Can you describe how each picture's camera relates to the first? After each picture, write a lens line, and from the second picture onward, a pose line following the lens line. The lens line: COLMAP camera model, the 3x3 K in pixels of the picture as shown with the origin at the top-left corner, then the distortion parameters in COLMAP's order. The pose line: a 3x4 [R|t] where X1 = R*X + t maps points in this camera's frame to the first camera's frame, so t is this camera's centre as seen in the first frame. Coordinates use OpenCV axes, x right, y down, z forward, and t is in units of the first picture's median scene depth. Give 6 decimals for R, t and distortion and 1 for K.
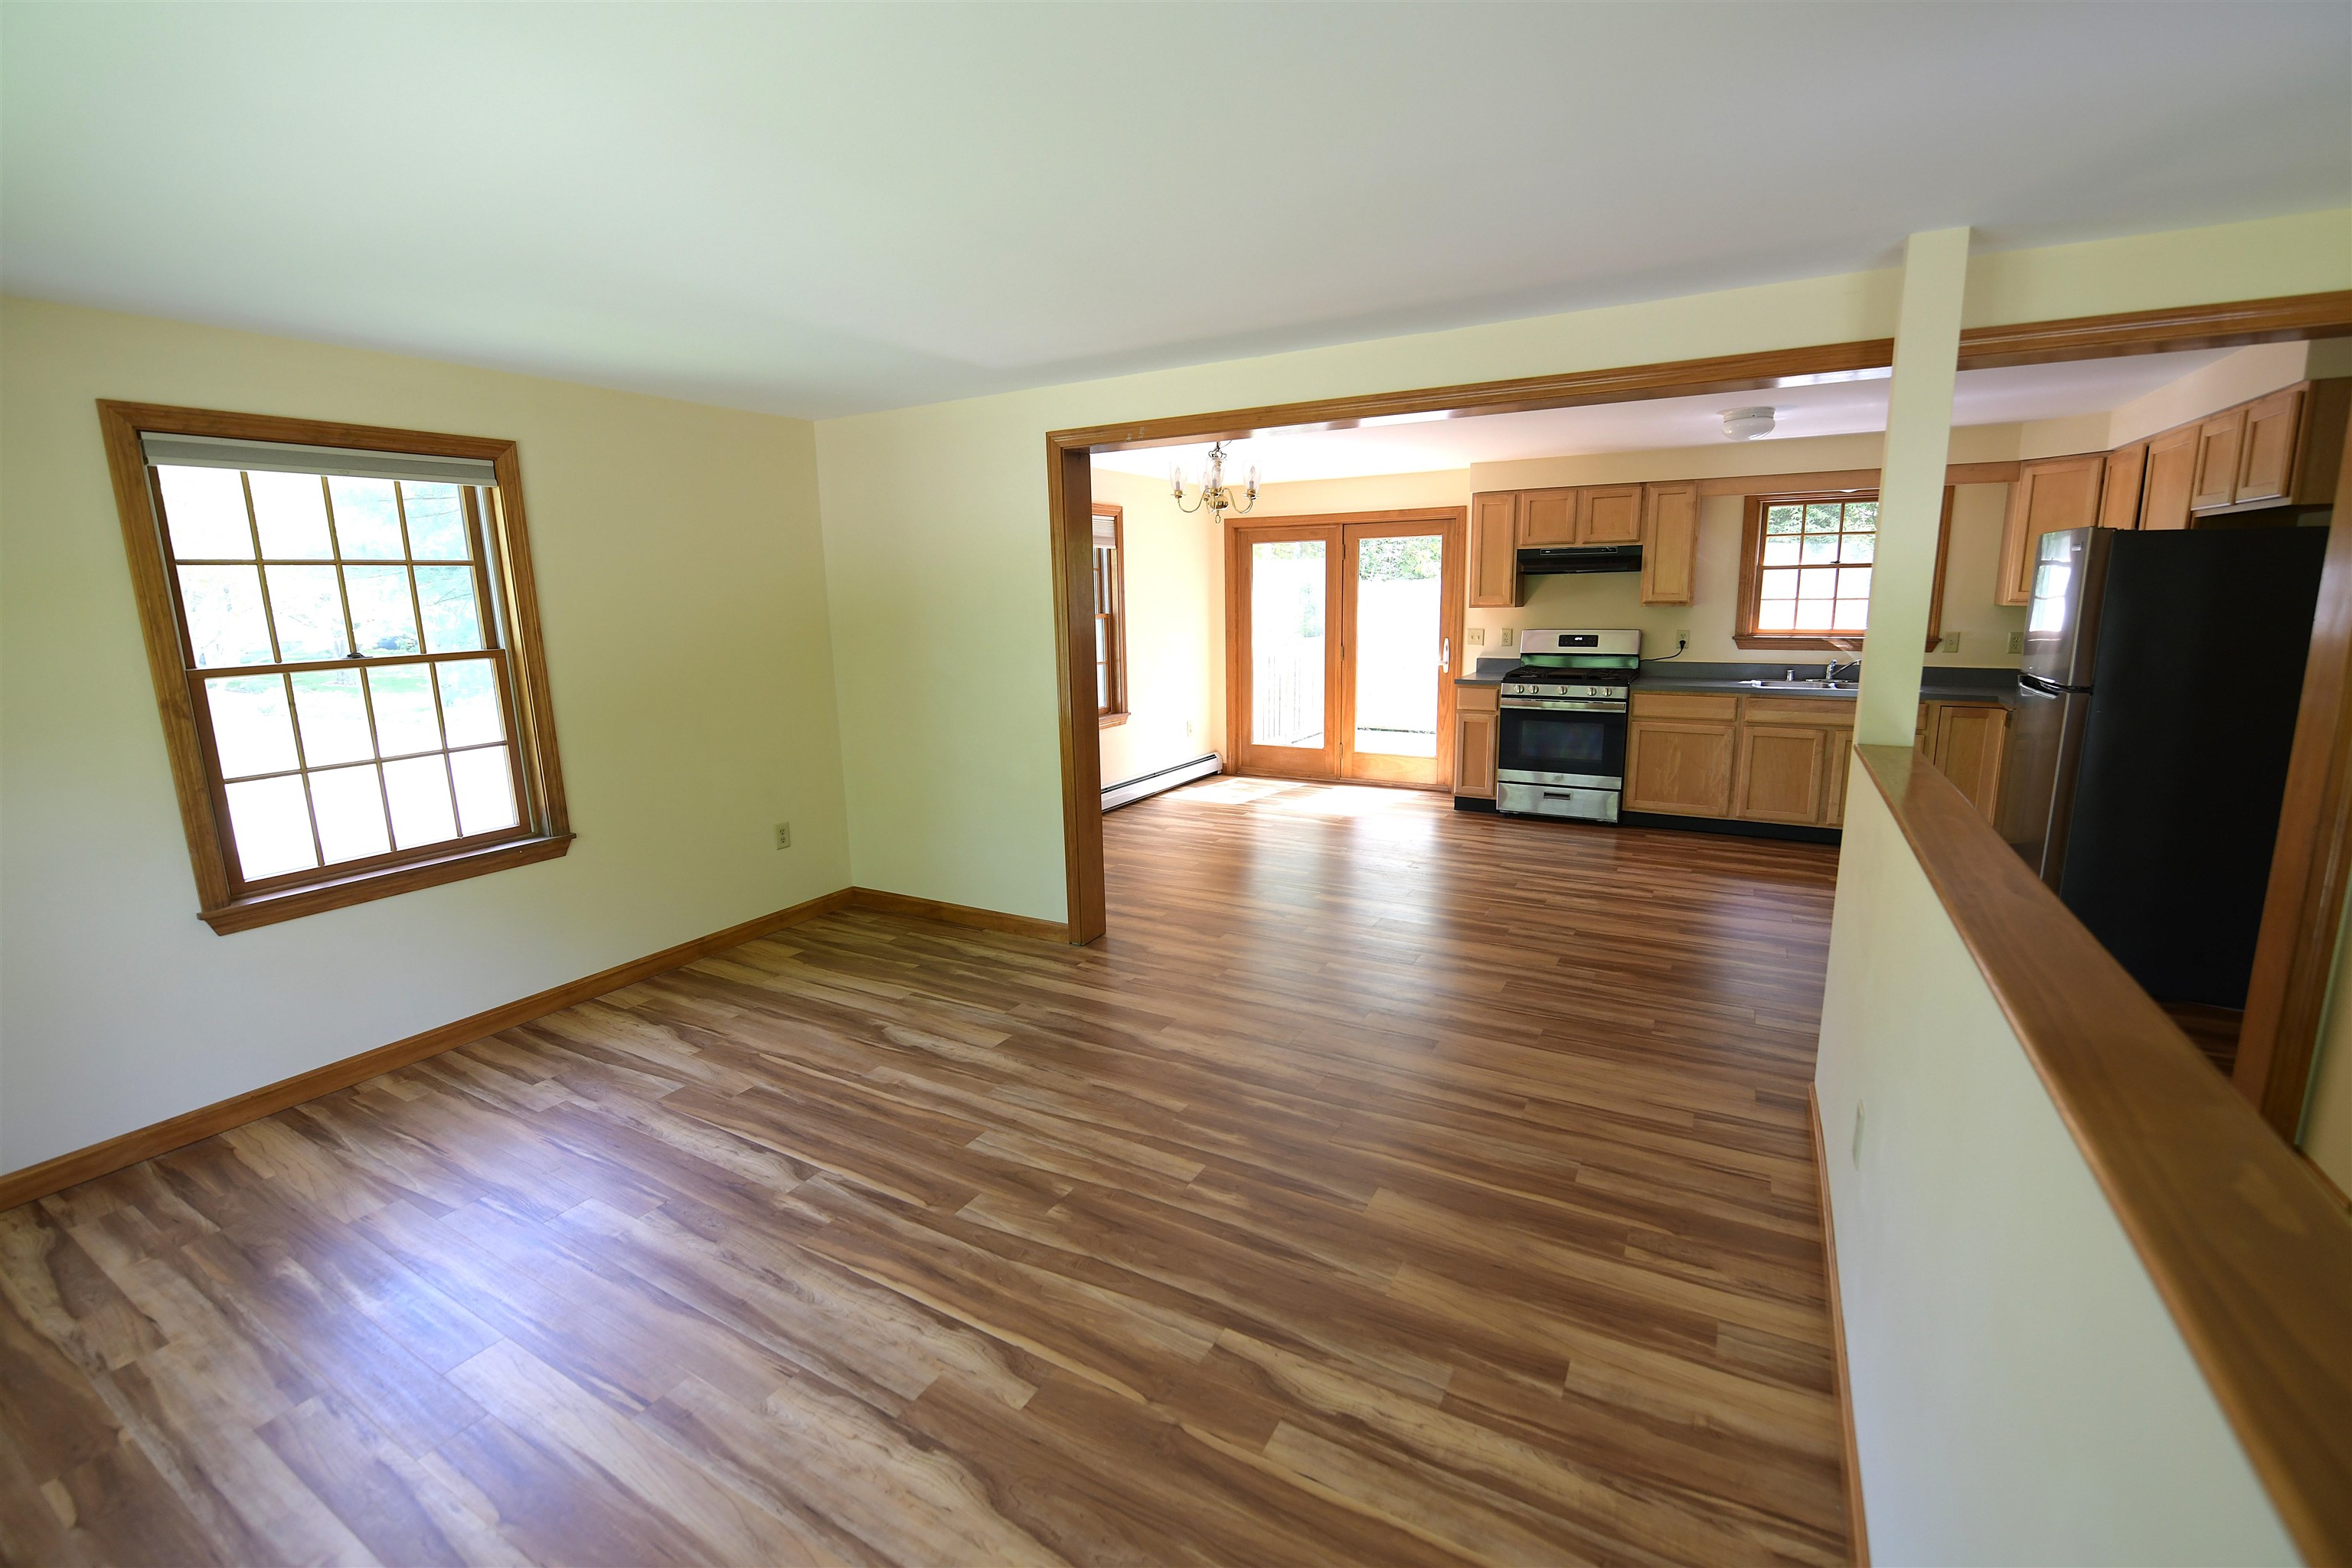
lens RADIAL K [[1008.0, 0, 1176.0], [0, 1008.0, 784.0], [0, 0, 1]] dist [-0.015855, -0.000769]
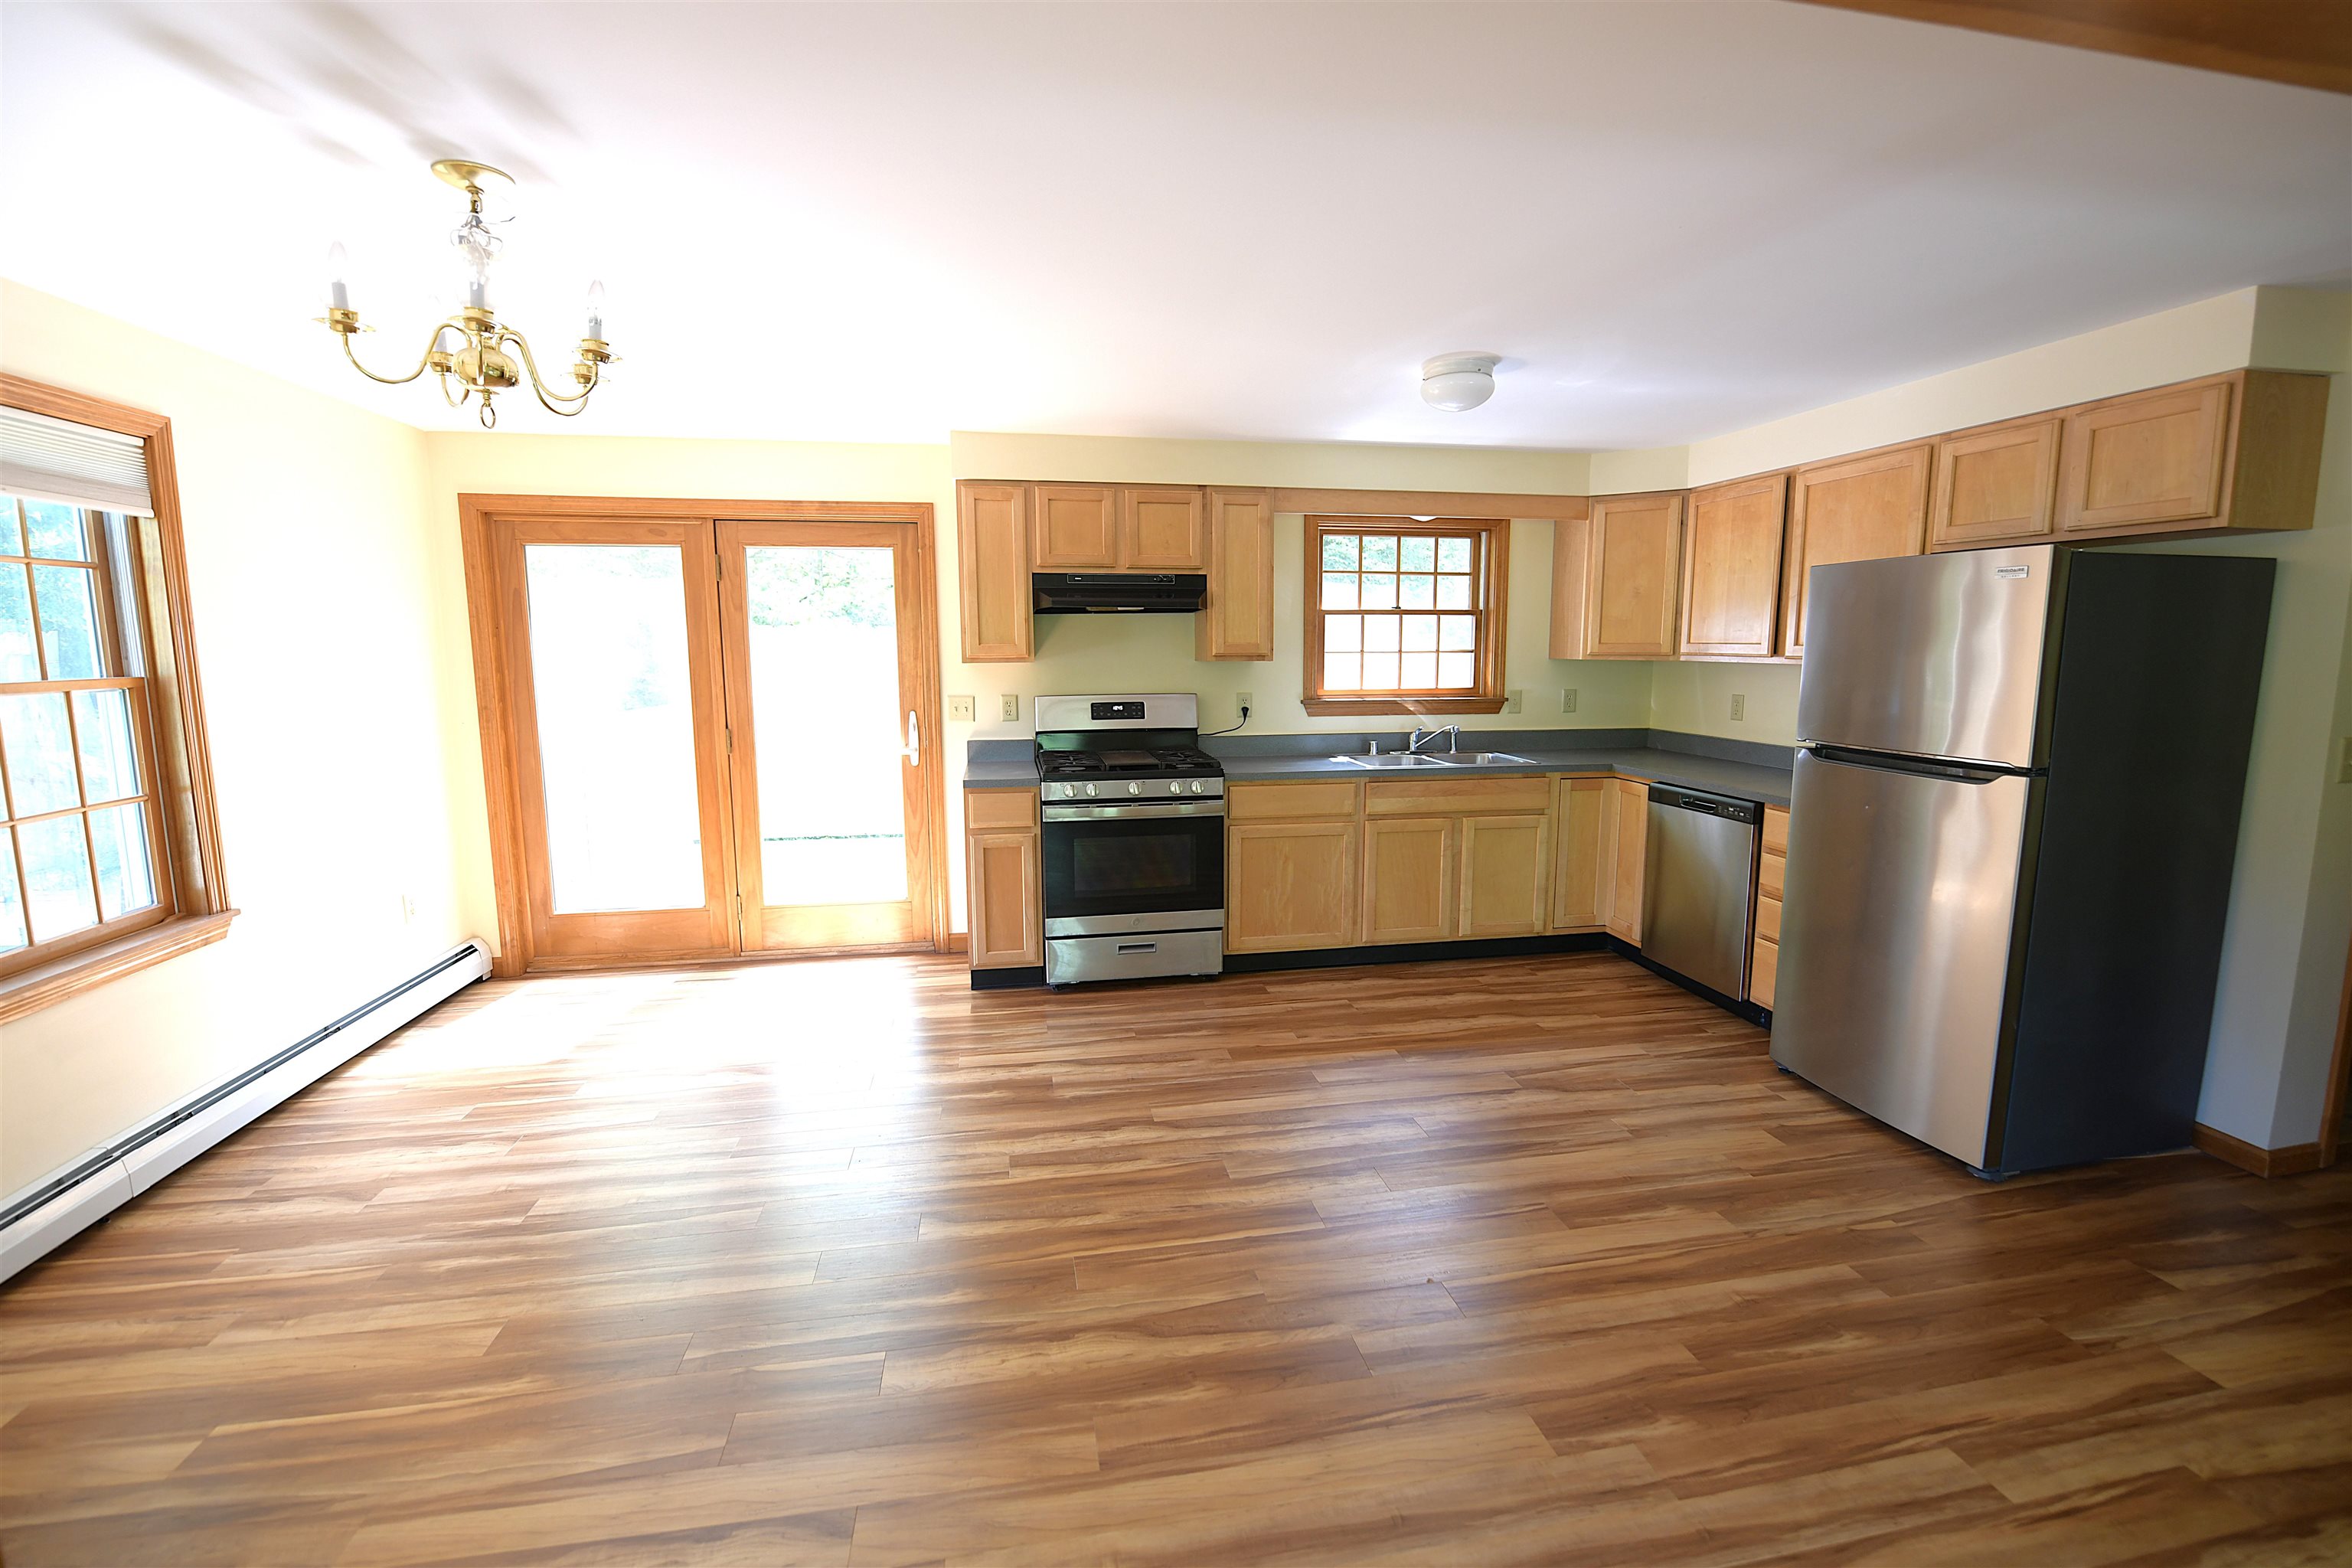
lens RADIAL K [[994.2, 0, 1192.0], [0, 994.2, 773.5], [0, 0, 1]] dist [-0.015682, -0.003415]
pose [[0.759239, -0.068386, 0.647209, -0.002965], [0.111997, 0.993357, -0.026422, -0.079927], [-0.641103, 0.092546, 0.761854, 0.475944]]
